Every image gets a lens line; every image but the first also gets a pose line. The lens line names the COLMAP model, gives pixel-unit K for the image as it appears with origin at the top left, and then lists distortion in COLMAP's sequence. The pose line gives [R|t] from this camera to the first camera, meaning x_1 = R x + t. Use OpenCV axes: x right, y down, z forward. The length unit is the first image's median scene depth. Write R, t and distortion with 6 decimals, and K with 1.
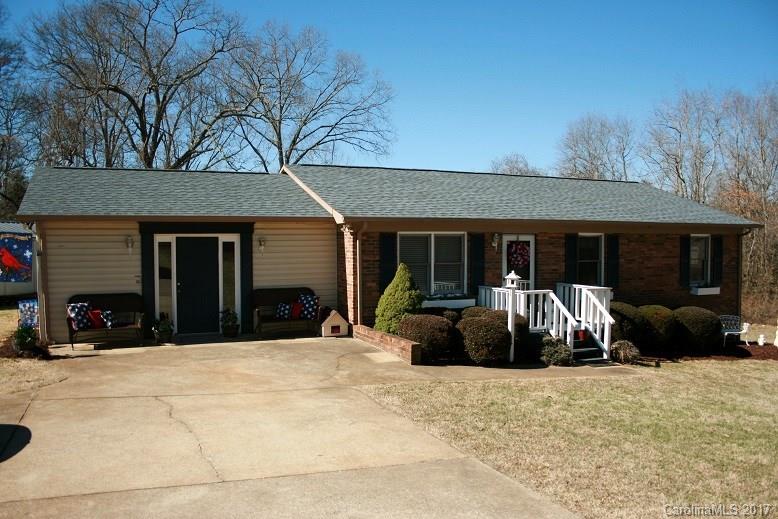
lens RADIAL K [[646.6, 0, 388.7], [0, 646.6, 260.7], [0, 0, 1]] dist [-0.087210, 0.012691]
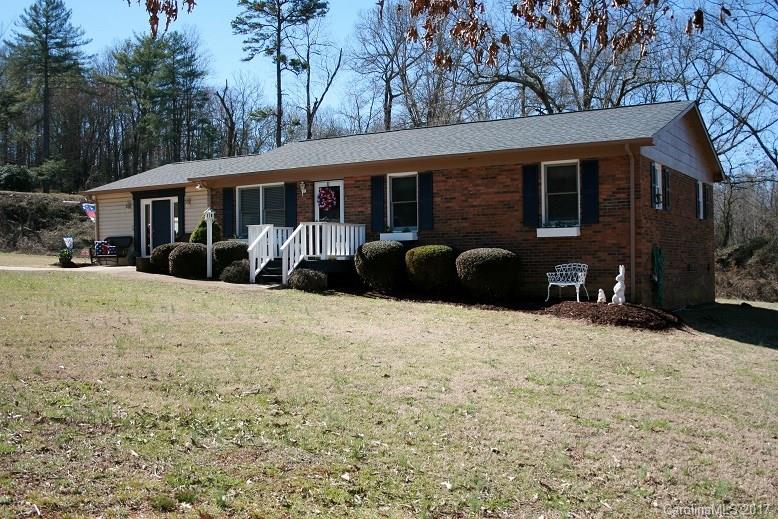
lens RADIAL K [[858.4, 0, 389.0], [0, 858.4, 257.5], [0, 0, 1]] dist [-0.070459, 0.000000]
pose [[0.561976, -0.012577, -0.827058, 1.644706], [-0.008575, 0.999742, -0.021029, 0.134261], [0.827109, 0.018910, 0.561723, 0.301865]]
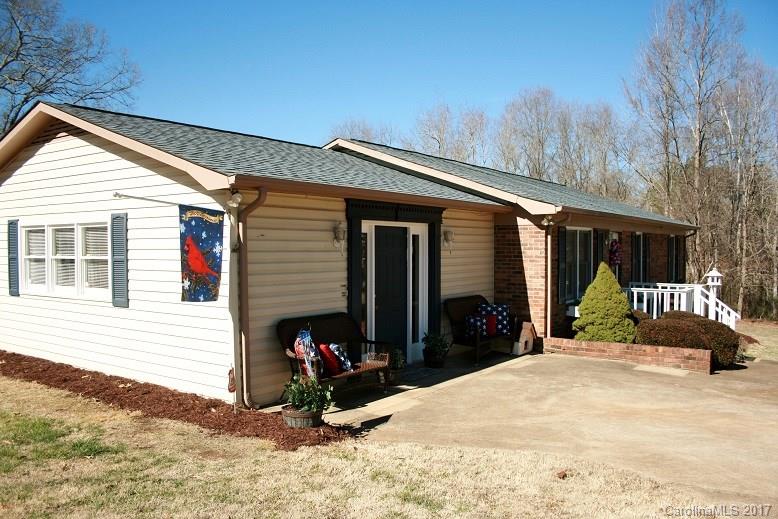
lens RADIAL K [[646.6, 0, 393.4], [0, 646.6, 262.0], [0, 0, 1]] dist [-0.087210, 0.012691]
pose [[0.861054, -0.009837, 0.508418, -0.632199], [0.015615, 0.999853, -0.007100, 0.005639], [-0.508274, 0.014052, 0.861081, 0.391399]]
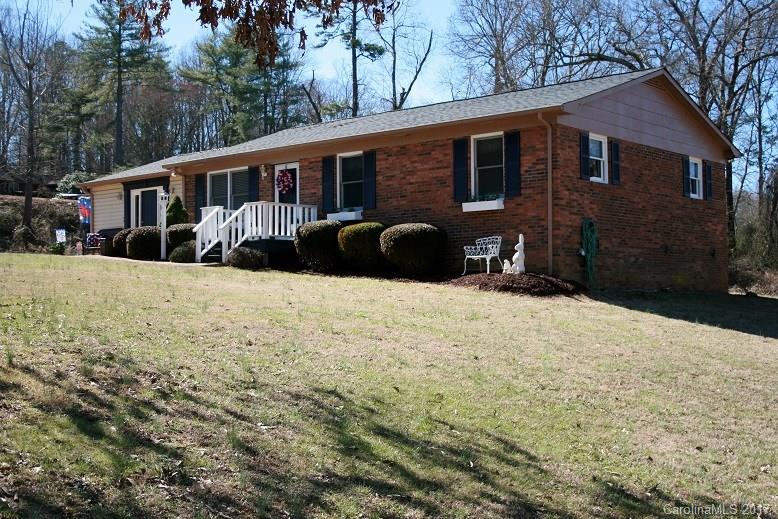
lens RADIAL K [[1054.2, 0, 388.3], [0, 1054.2, 259.7], [0, 0, 1]] dist [-0.018419, 0.000000]
pose [[0.419057, -0.036891, -0.907210, 2.104678], [-0.011723, 0.998871, -0.046033, 0.225285], [0.907884, 0.029926, 0.418151, 0.472307]]
